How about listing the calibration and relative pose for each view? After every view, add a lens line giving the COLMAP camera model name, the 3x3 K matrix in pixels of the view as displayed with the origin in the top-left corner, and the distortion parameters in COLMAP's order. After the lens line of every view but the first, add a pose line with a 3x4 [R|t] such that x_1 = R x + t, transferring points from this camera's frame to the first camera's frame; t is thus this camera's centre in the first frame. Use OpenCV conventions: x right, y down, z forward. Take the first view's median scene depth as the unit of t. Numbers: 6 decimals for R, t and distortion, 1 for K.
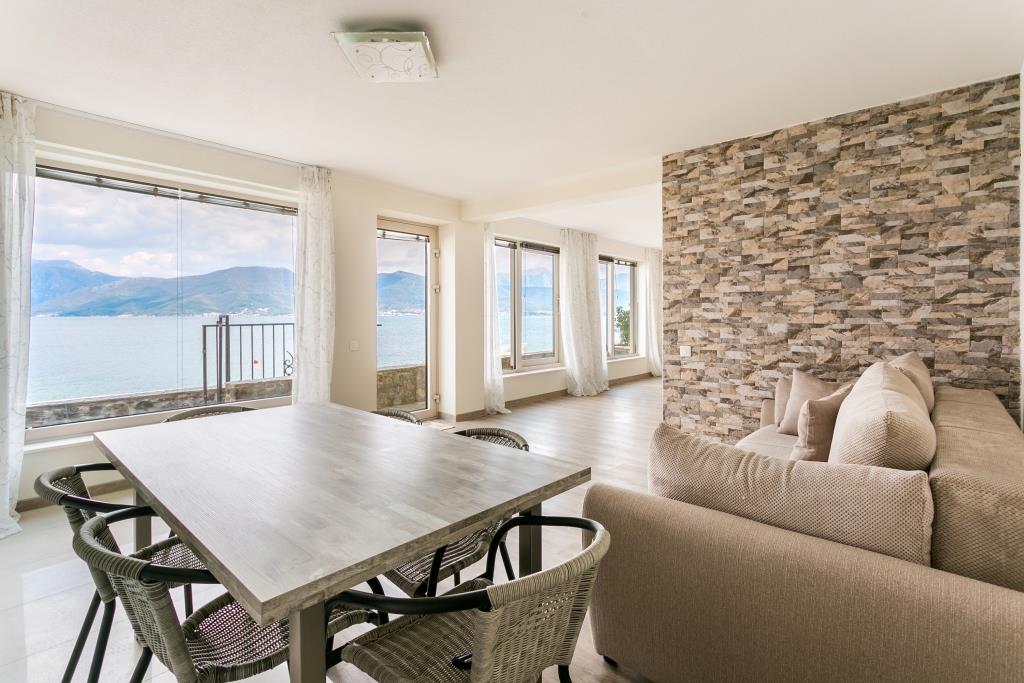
lens RADIAL K [[480.9, 0, 514.8], [0, 480.9, 317.6], [0, 0, 1]] dist [0.004606, 0.000016]
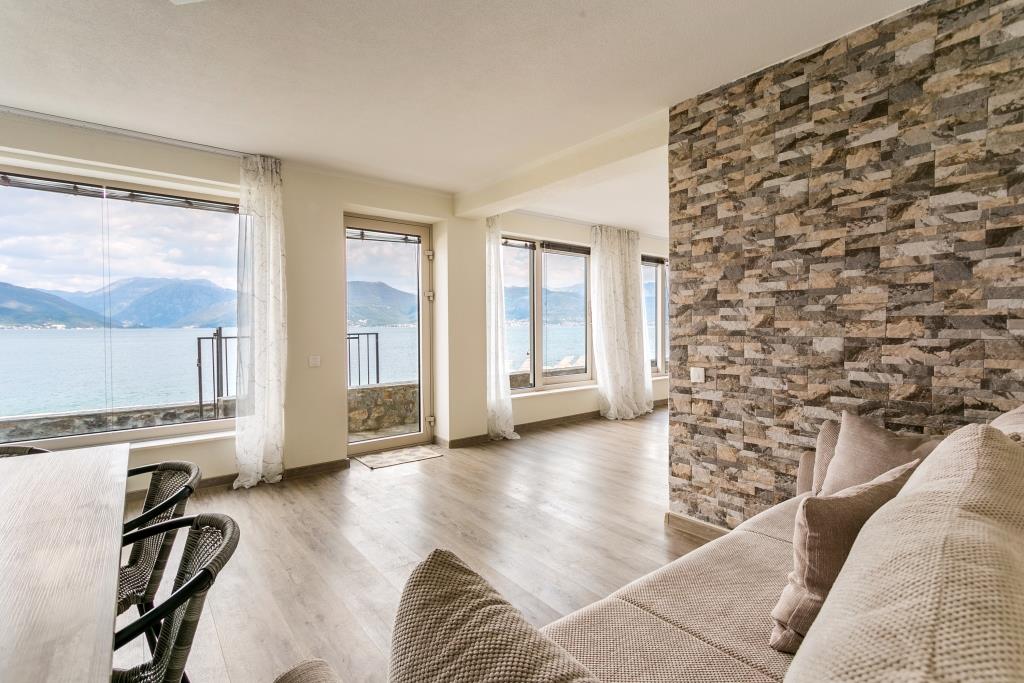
lens RADIAL K [[480.9, 0, 512.2], [0, 480.9, 337.1], [0, 0, 1]] dist [0.004606, 0.000016]
pose [[0.985057, 0.000236, -0.172229, 0.207483], [0.003000, 0.999824, 0.018527, -0.001501], [0.172203, -0.018767, 0.984883, 0.242972]]
